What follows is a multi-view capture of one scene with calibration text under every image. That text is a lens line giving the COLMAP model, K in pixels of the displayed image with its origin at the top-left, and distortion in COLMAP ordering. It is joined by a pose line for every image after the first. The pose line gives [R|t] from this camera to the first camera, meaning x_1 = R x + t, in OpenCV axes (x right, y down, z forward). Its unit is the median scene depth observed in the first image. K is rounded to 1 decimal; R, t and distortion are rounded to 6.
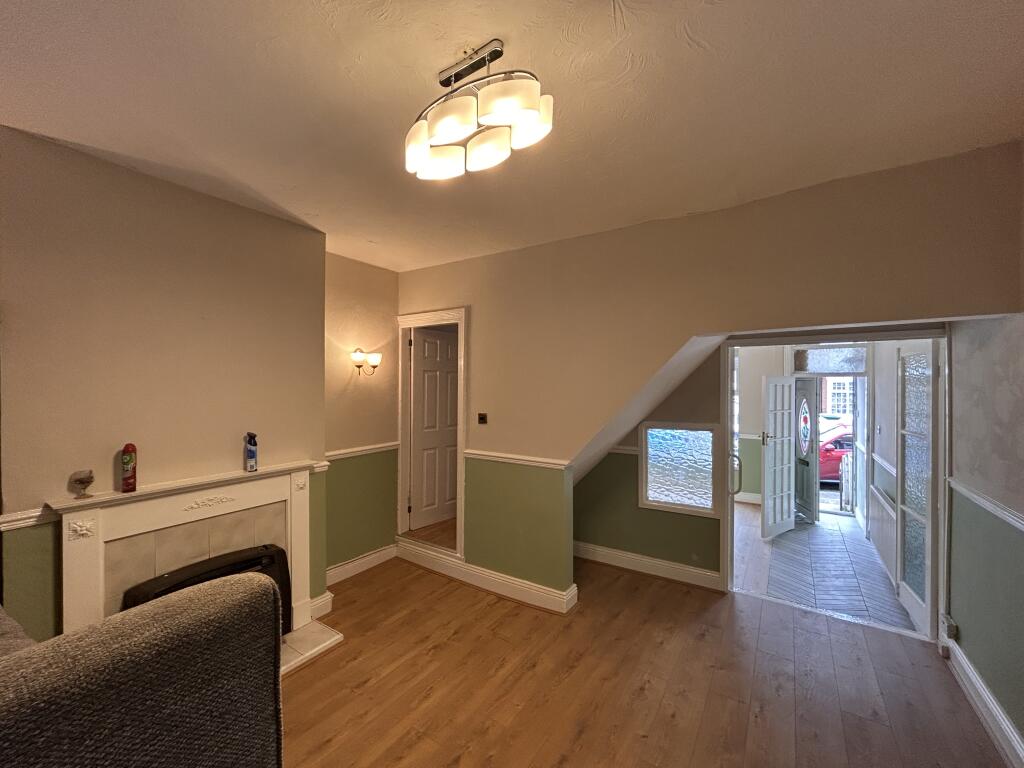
lens RADIAL K [[413.5, 0, 508.6], [0, 413.5, 386.2], [0, 0, 1]] dist [-0.003719, 0.000625]
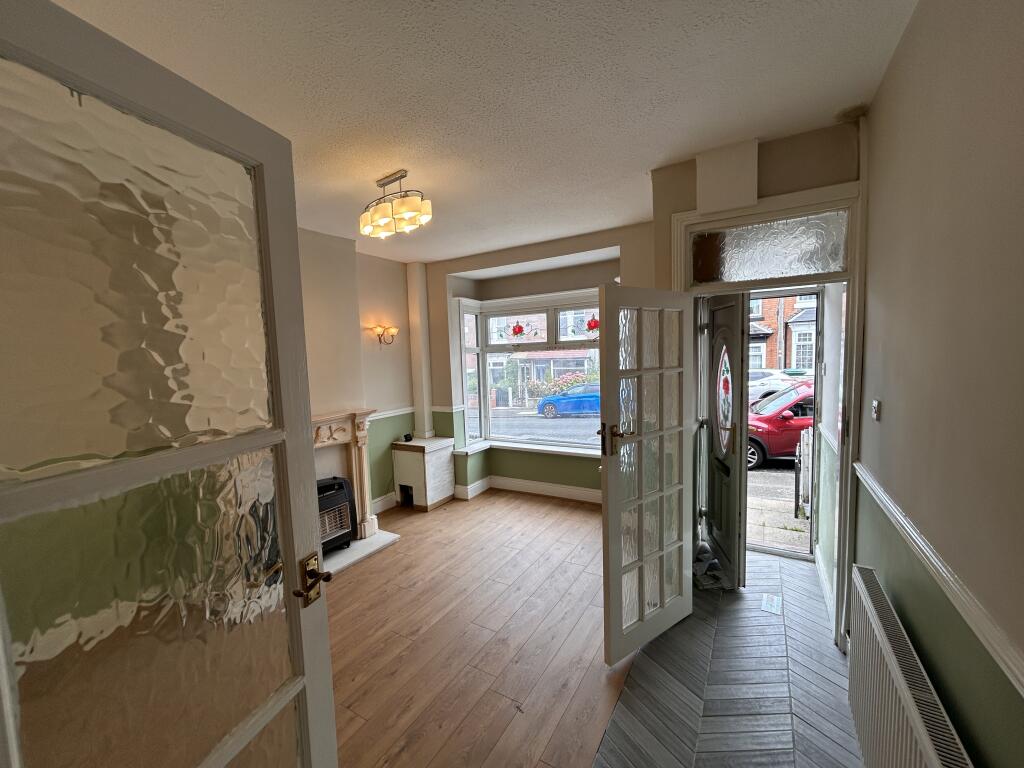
lens RADIAL K [[413.5, 0, 513.6], [0, 413.5, 382.2], [0, 0, 1]] dist [-0.003719, 0.000625]
pose [[0.997814, -0.035883, 0.055487, 0.307296], [0.031640, 0.996641, 0.075530, 0.021861], [-0.058011, -0.073610, 0.995598, 0.363393]]
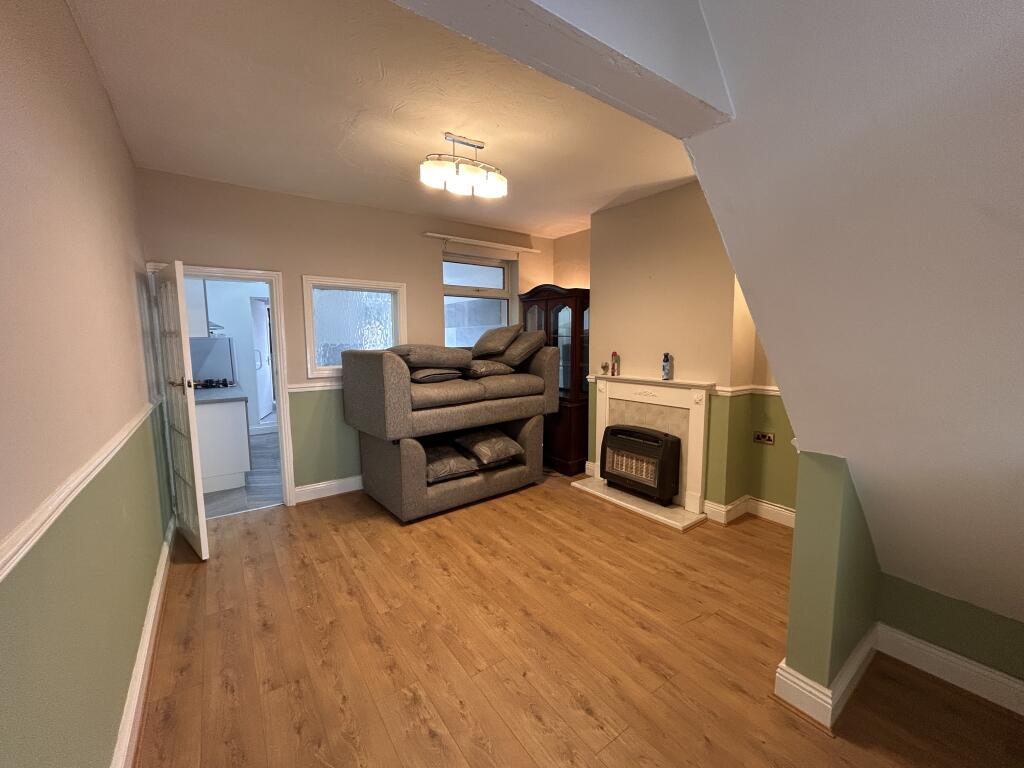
lens RADIAL K [[413.5, 0, 512.8], [0, 413.5, 384.2], [0, 0, 1]] dist [-0.003719, 0.000625]
pose [[-0.341734, 0.108211, -0.933546, 1.068756], [0.004140, 0.993513, 0.113646, 0.067288], [0.939788, 0.034972, -0.339965, 1.177236]]
